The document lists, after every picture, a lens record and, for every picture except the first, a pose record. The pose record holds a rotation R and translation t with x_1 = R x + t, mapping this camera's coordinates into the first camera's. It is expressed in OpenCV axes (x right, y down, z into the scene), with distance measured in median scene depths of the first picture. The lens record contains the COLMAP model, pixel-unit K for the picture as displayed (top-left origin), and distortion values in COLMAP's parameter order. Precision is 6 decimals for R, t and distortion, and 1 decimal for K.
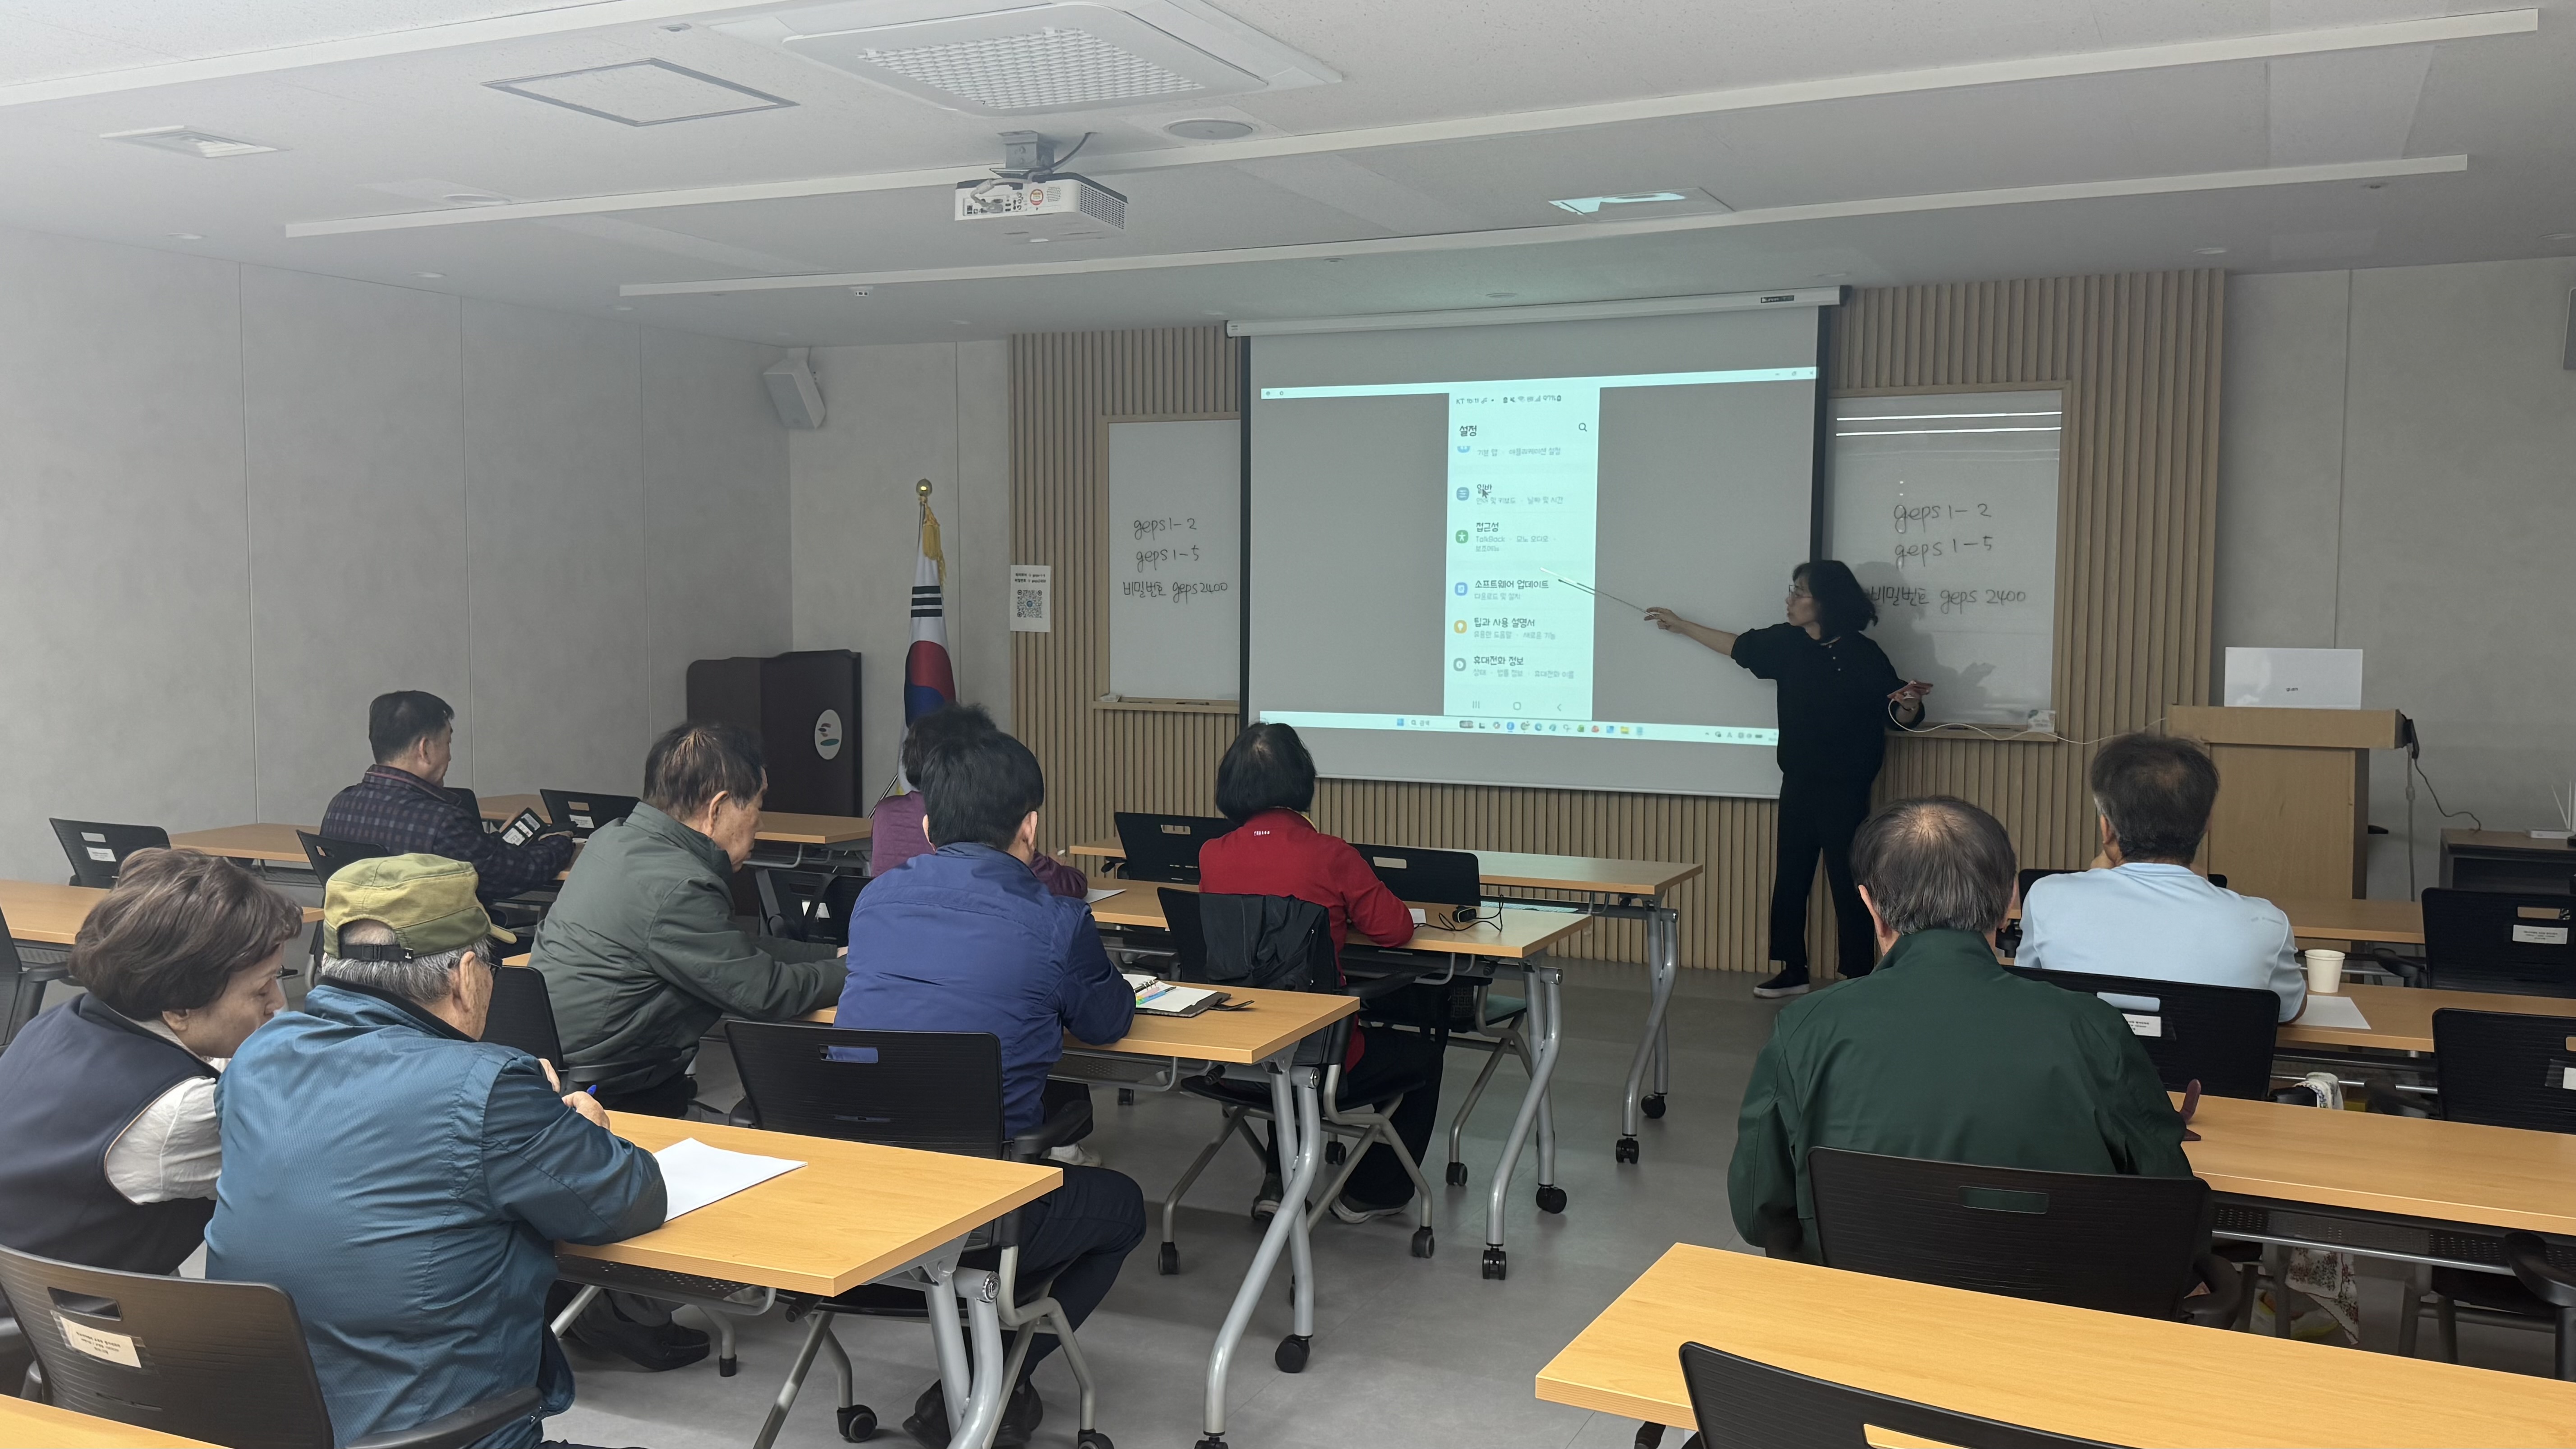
lens RADIAL K [[2091.9, 0, 1291.3], [0, 2091.9, 738.5], [0, 0, 1]] dist [0.140615, -0.270014]
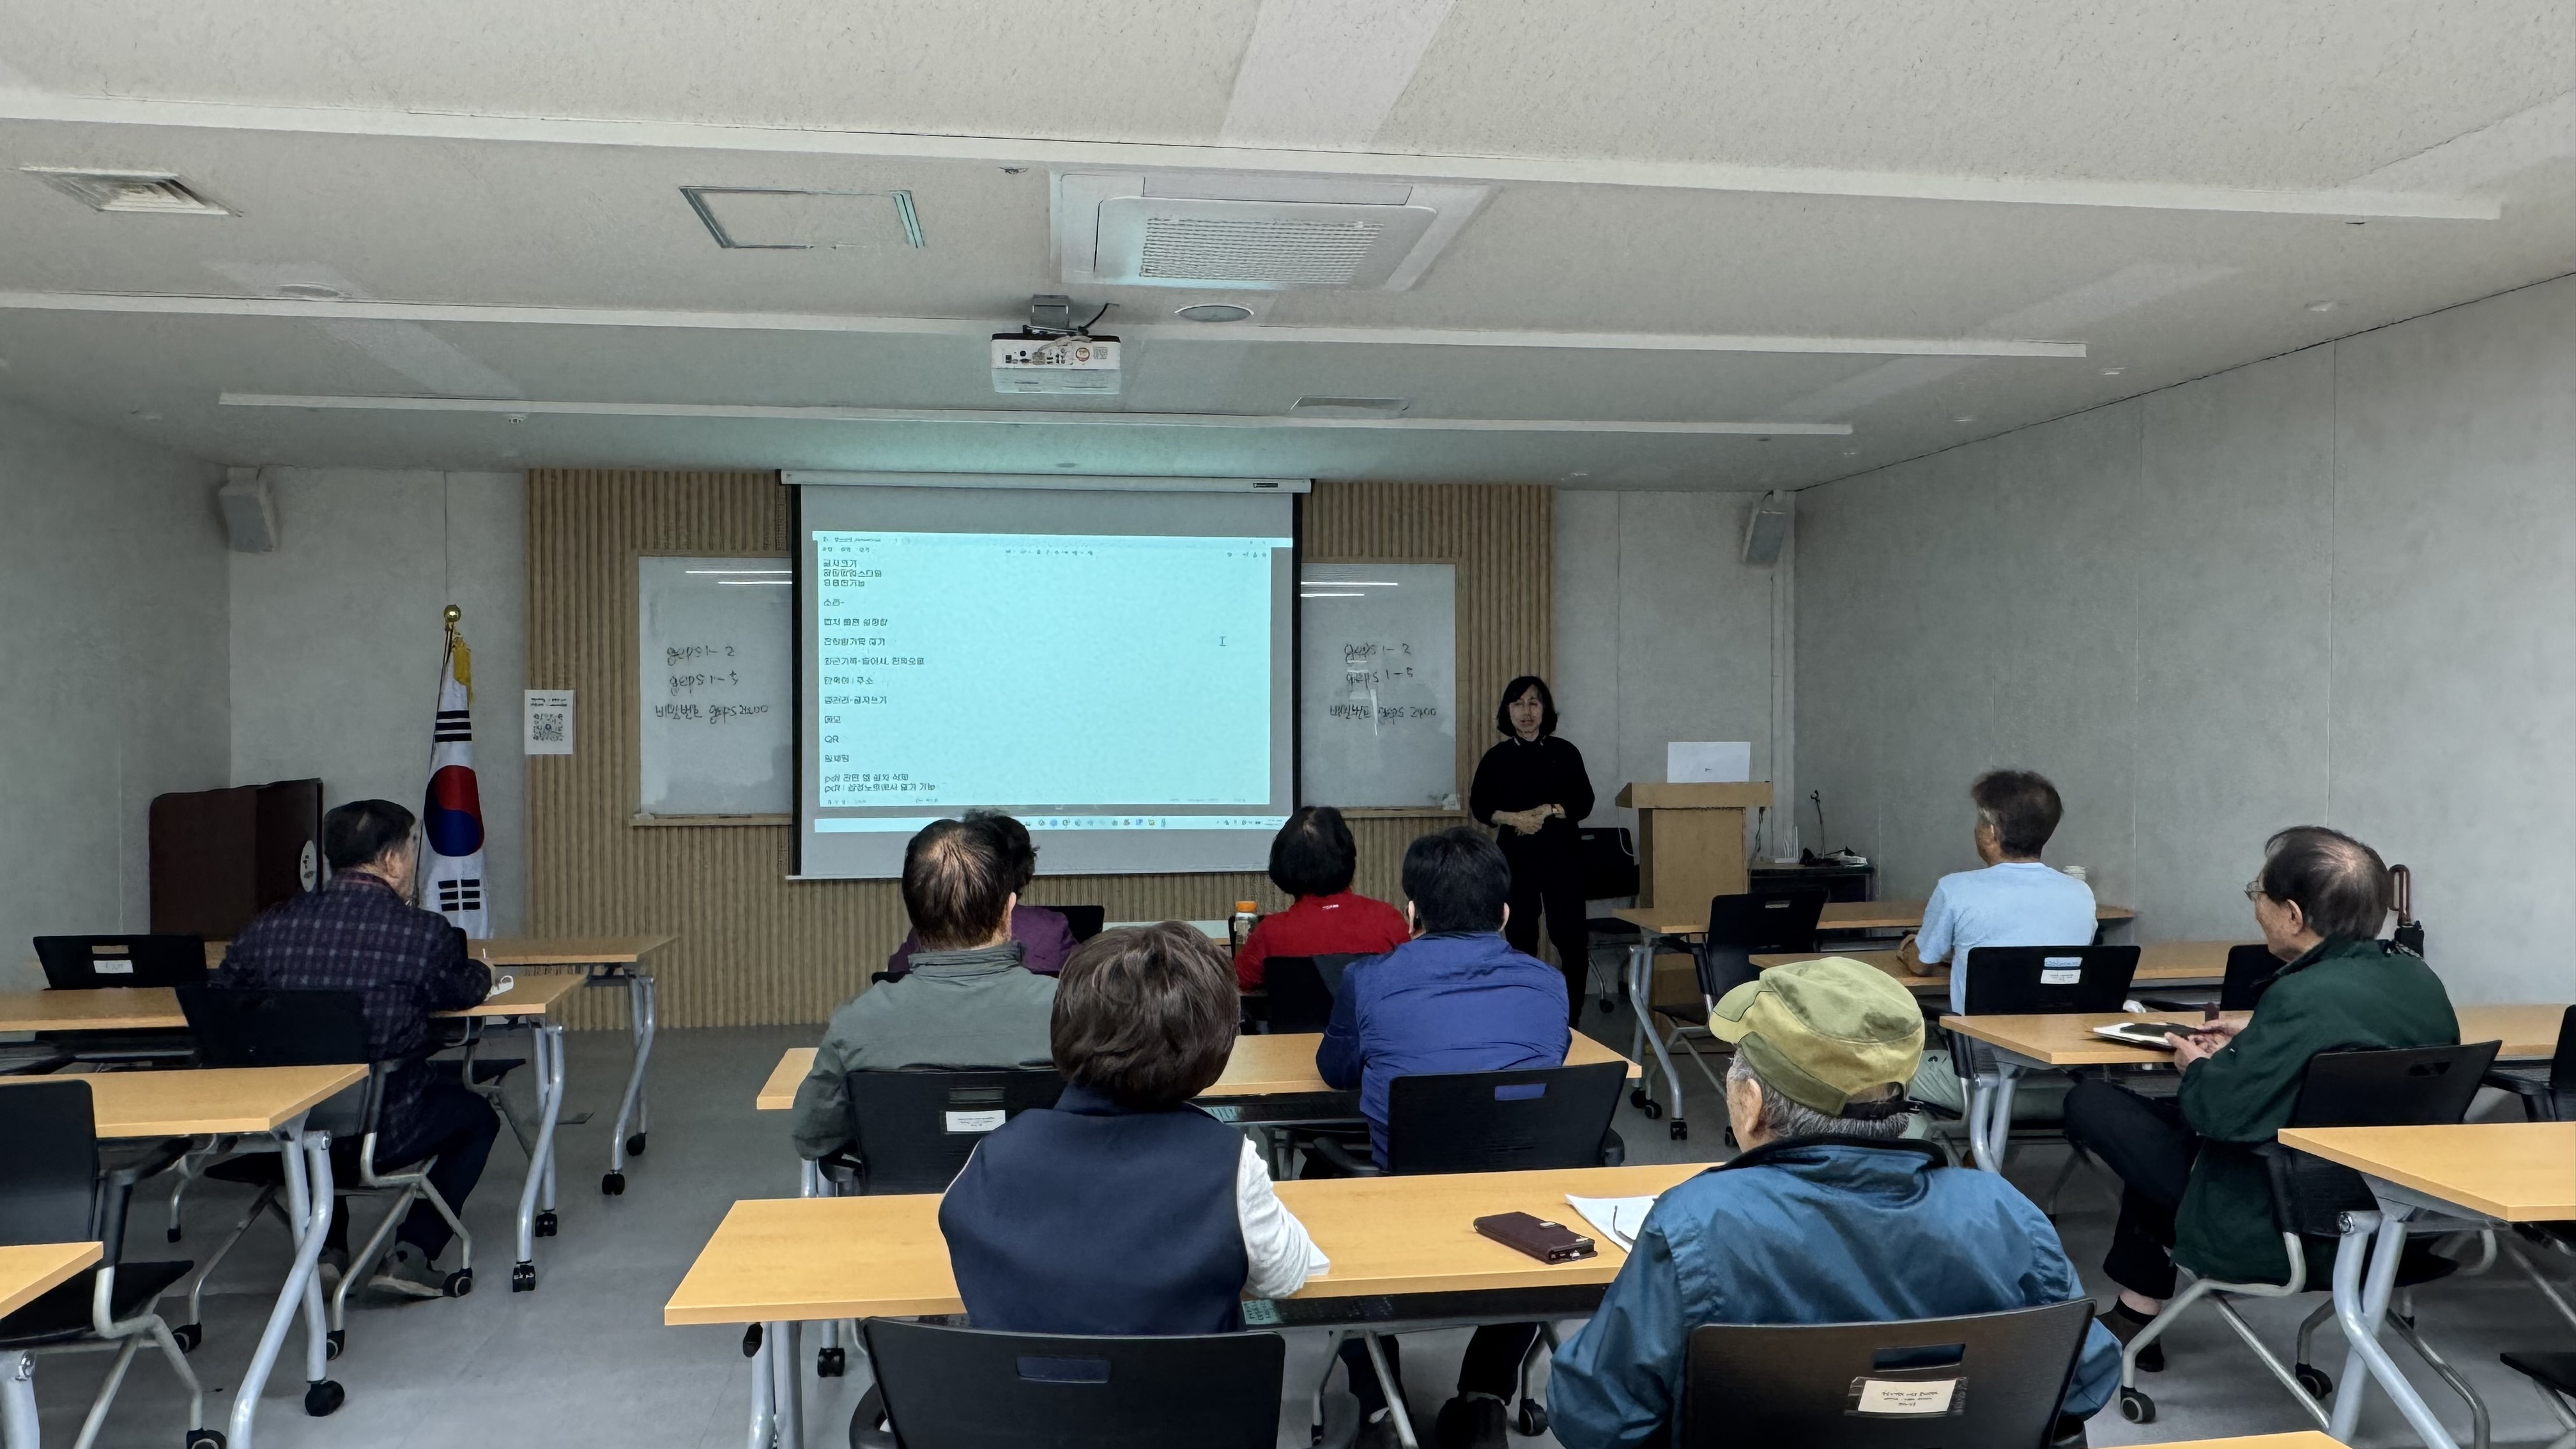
lens RADIAL K [[1733.4, 0, 1282.4], [0, 1733.4, 725.5], [0, 0, 1]] dist [0.001070, 0.001486]
pose [[0.837488, -0.010696, 0.546352, -0.295884], [0.048984, 0.997253, -0.055564, -0.000591], [-0.544257, 0.073296, 0.835711, 0.097913]]
